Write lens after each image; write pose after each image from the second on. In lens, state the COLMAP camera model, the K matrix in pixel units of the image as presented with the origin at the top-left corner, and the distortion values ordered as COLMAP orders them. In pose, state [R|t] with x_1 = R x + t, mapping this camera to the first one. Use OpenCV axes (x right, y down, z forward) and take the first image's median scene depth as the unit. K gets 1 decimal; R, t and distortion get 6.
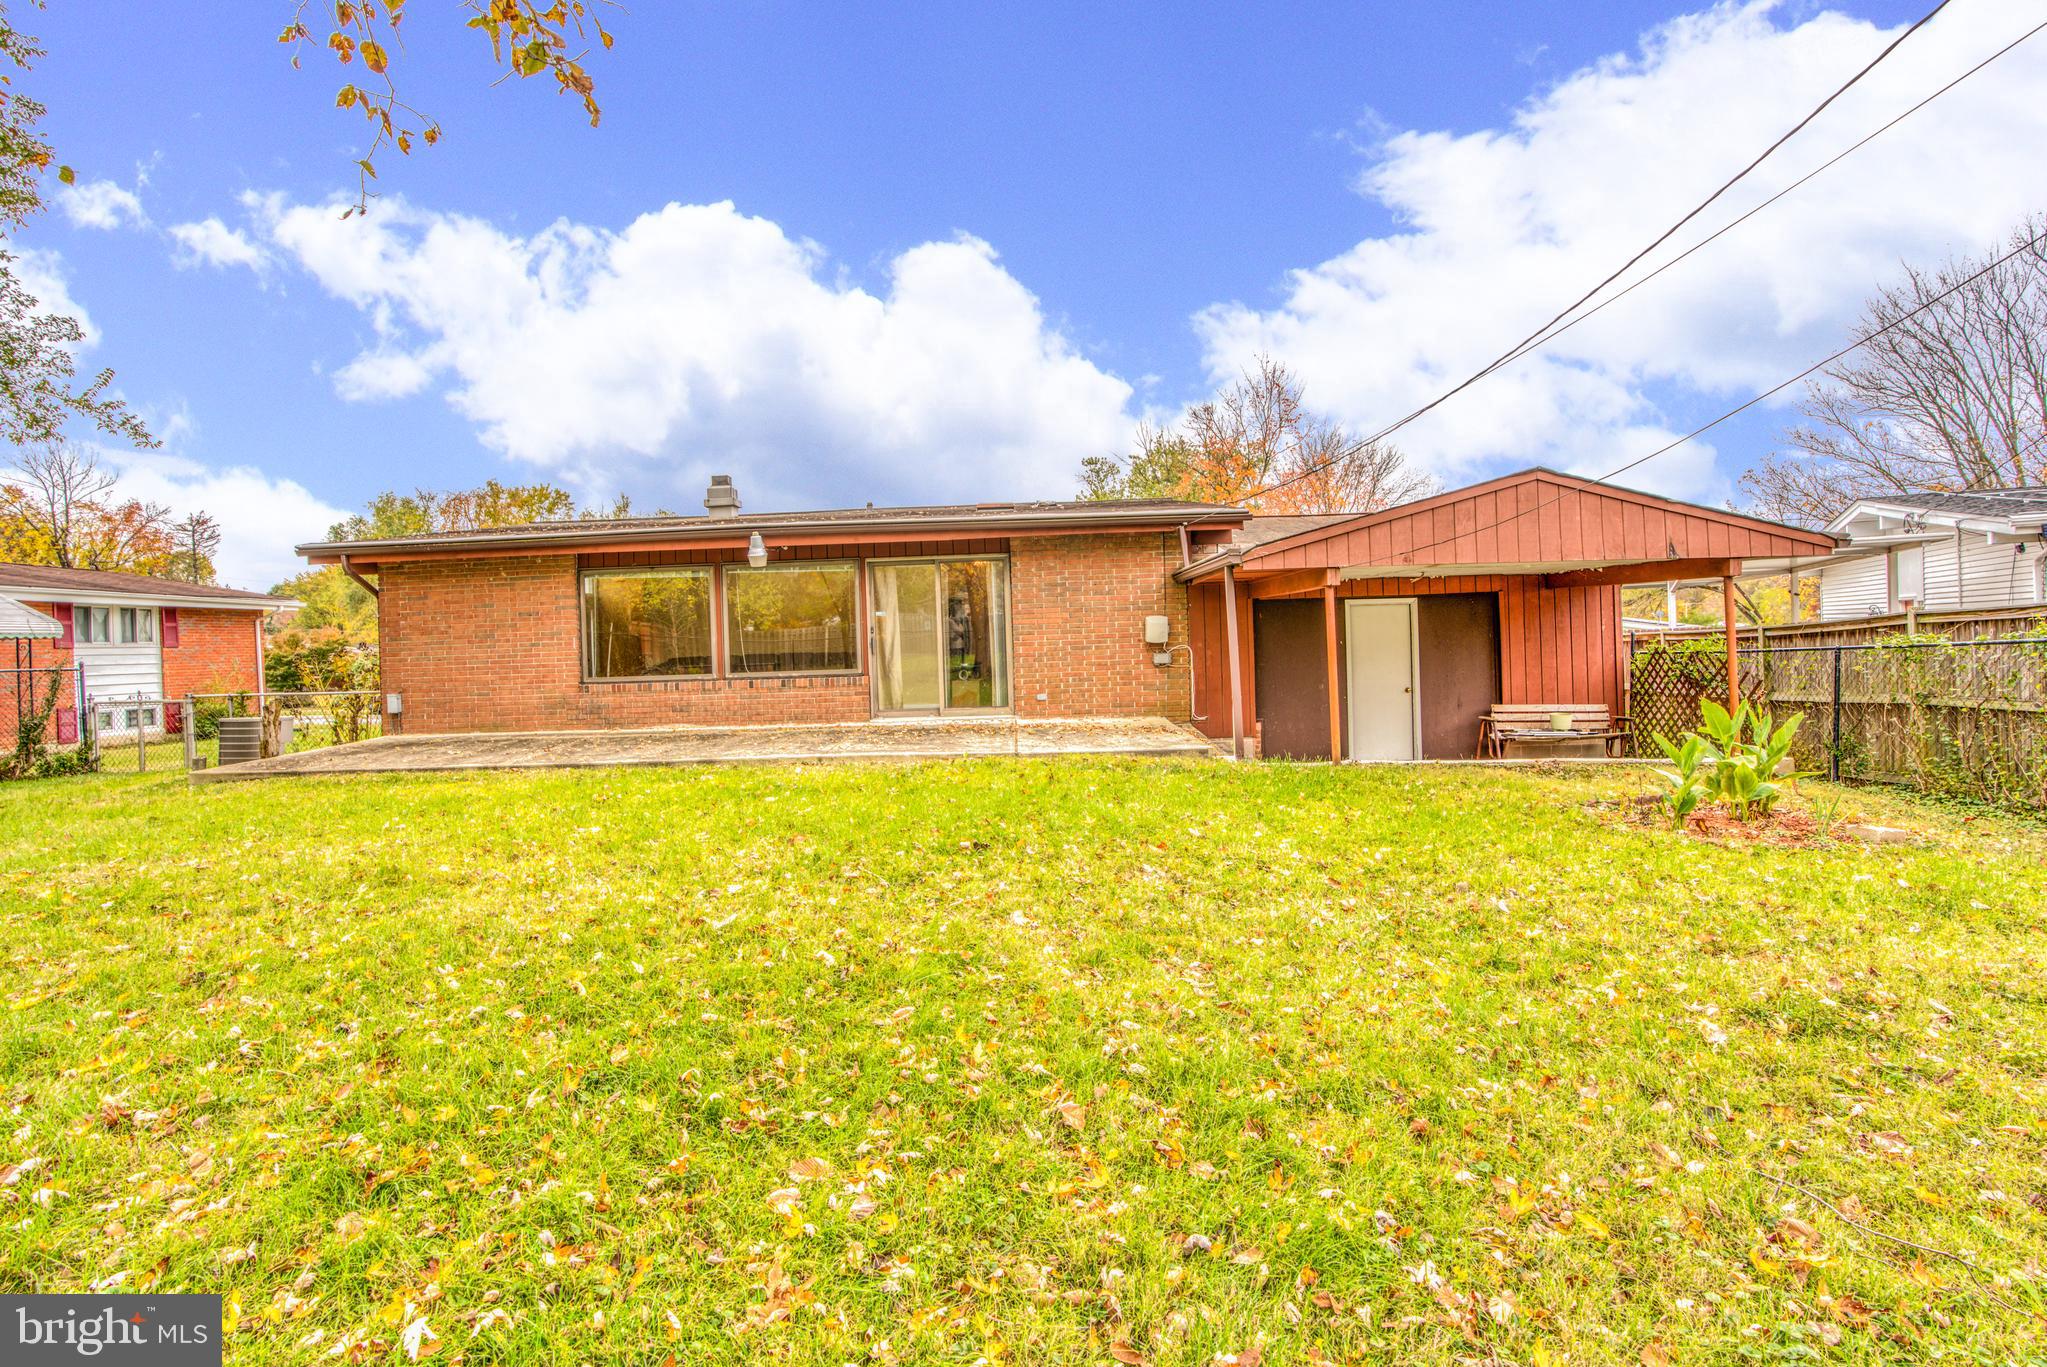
lens RADIAL K [[980.2, 0, 1014.1], [0, 980.2, 640.1], [0, 0, 1]] dist [-0.065552, 0.027872]
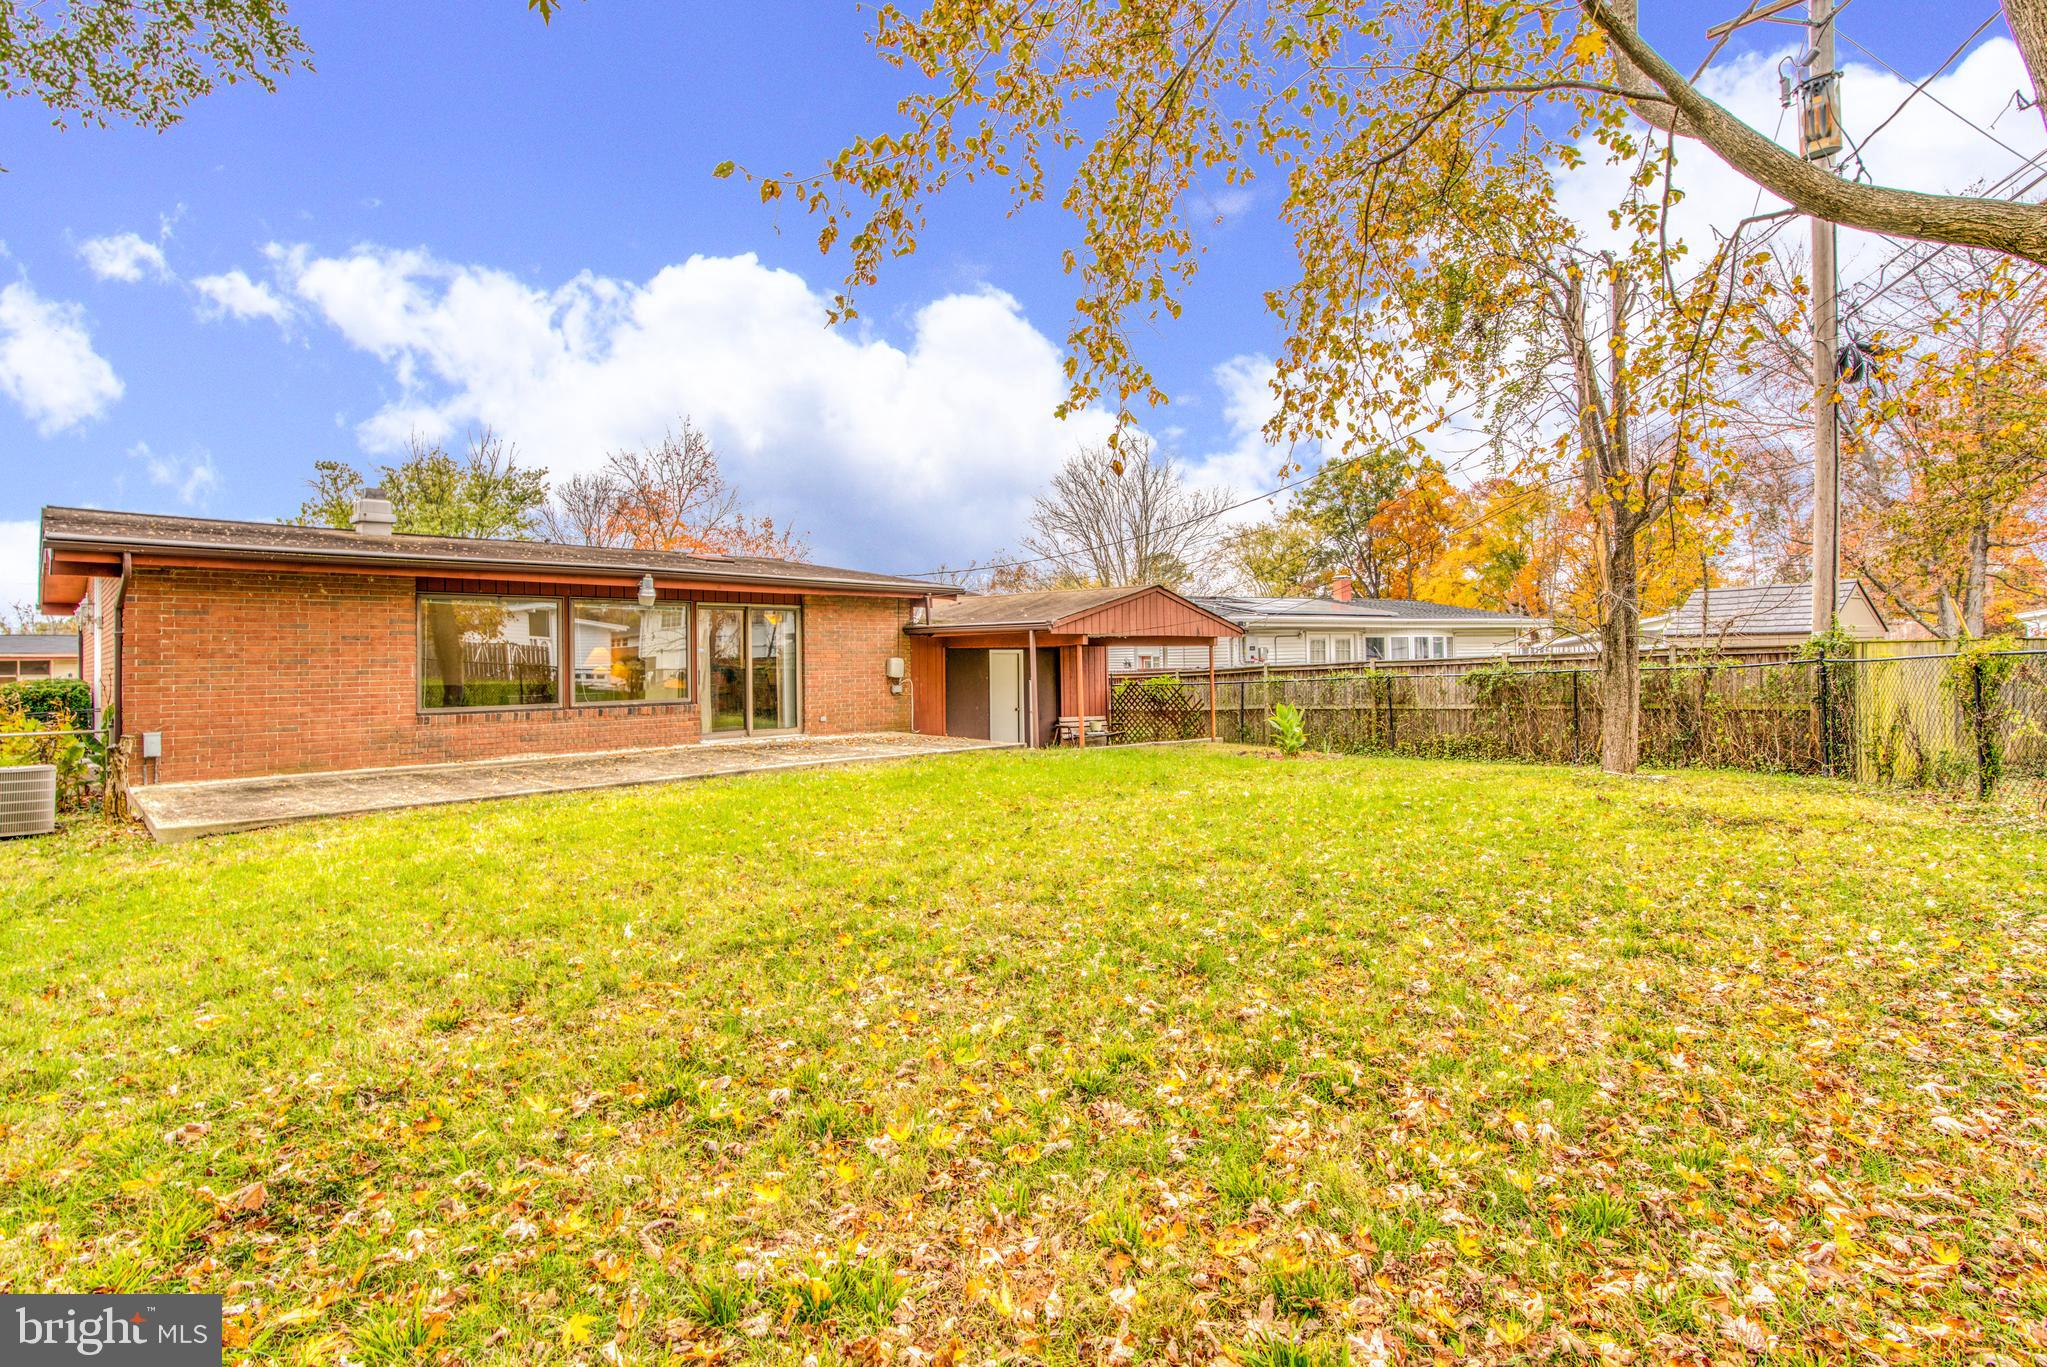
lens RADIAL K [[980.2, 0, 1014.1], [0, 980.2, 640.1], [0, 0, 1]] dist [-0.065552, 0.027872]
pose [[0.679613, 0.037440, 0.732615, -0.742449], [-0.005887, 0.998943, -0.045590, 0.011812], [-0.733548, 0.026670, 0.679115, -0.053915]]
